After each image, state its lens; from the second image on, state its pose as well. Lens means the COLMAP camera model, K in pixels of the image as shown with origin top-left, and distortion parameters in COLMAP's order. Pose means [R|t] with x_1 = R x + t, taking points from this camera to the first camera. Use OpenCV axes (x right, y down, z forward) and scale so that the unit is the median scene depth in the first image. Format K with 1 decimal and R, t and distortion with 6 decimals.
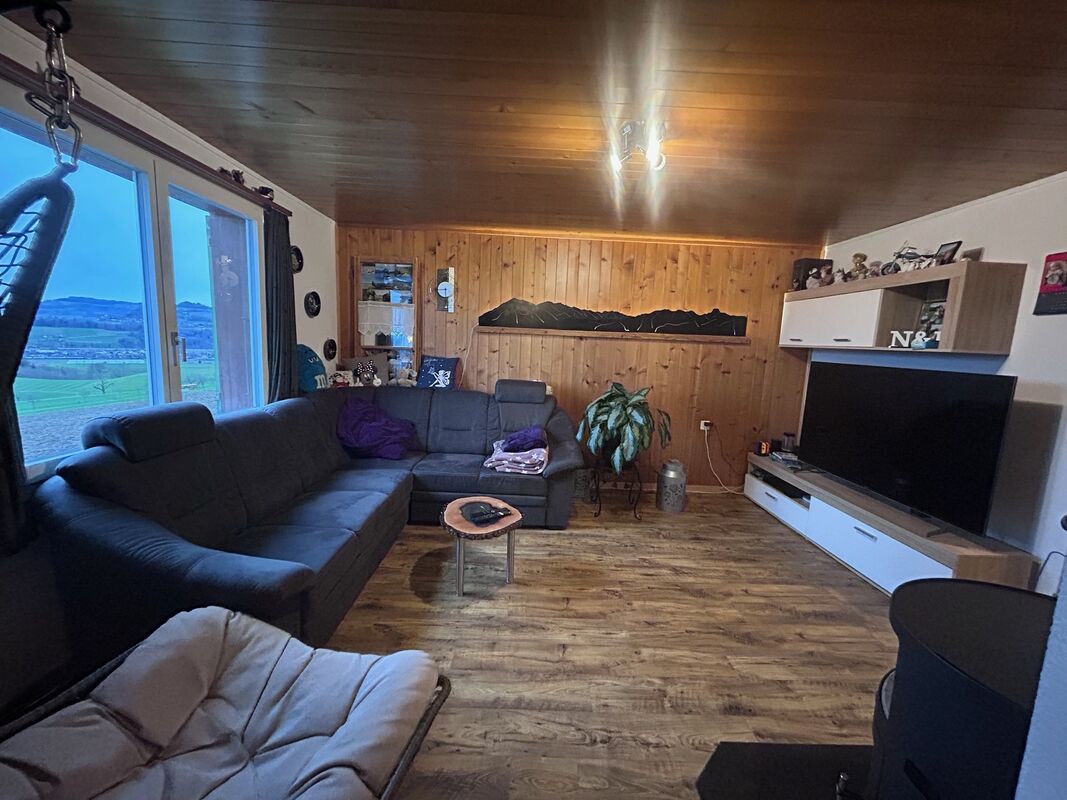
lens RADIAL K [[428.1, 0, 532.5], [0, 428.1, 399.8], [0, 0, 1]] dist [0.001345, -0.000793]
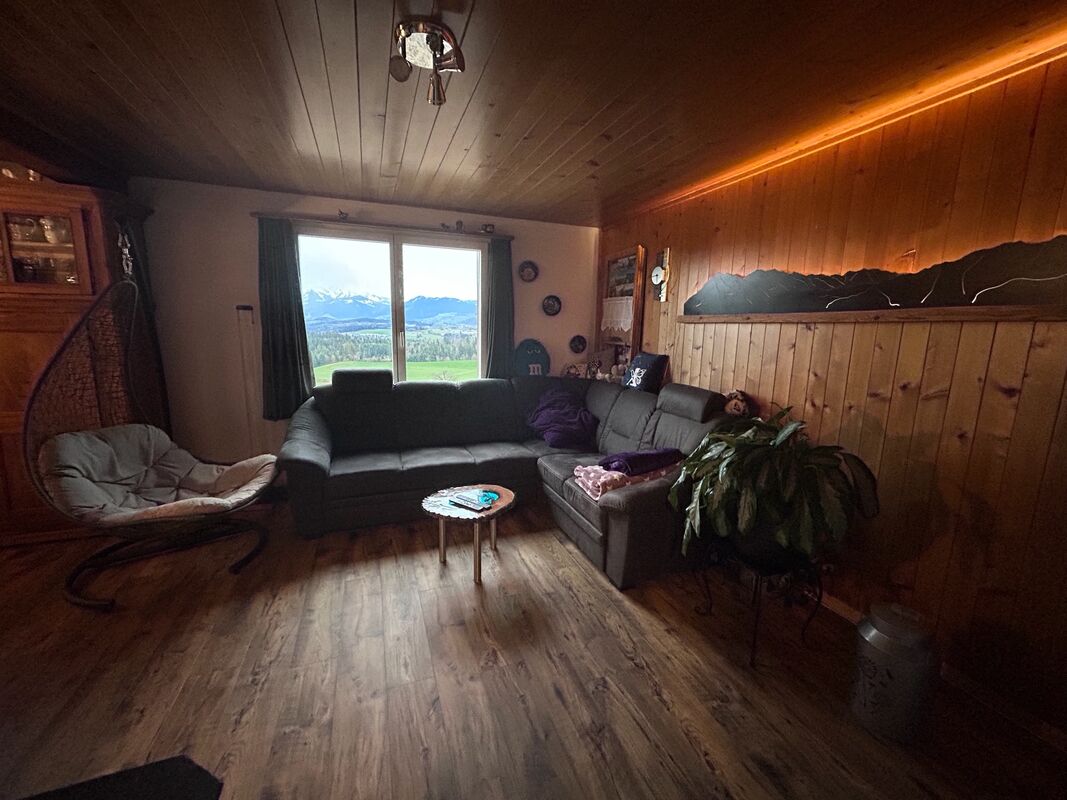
lens RADIAL K [[428.1, 0, 533.4], [0, 428.1, 399.8], [0, 0, 1]] dist [0.001345, -0.000793]
pose [[0.349687, 0.121357, -0.928973, 0.662075], [-0.130049, 0.988263, 0.080149, -0.055859], [0.927796, 0.092785, 0.361365, 0.579882]]
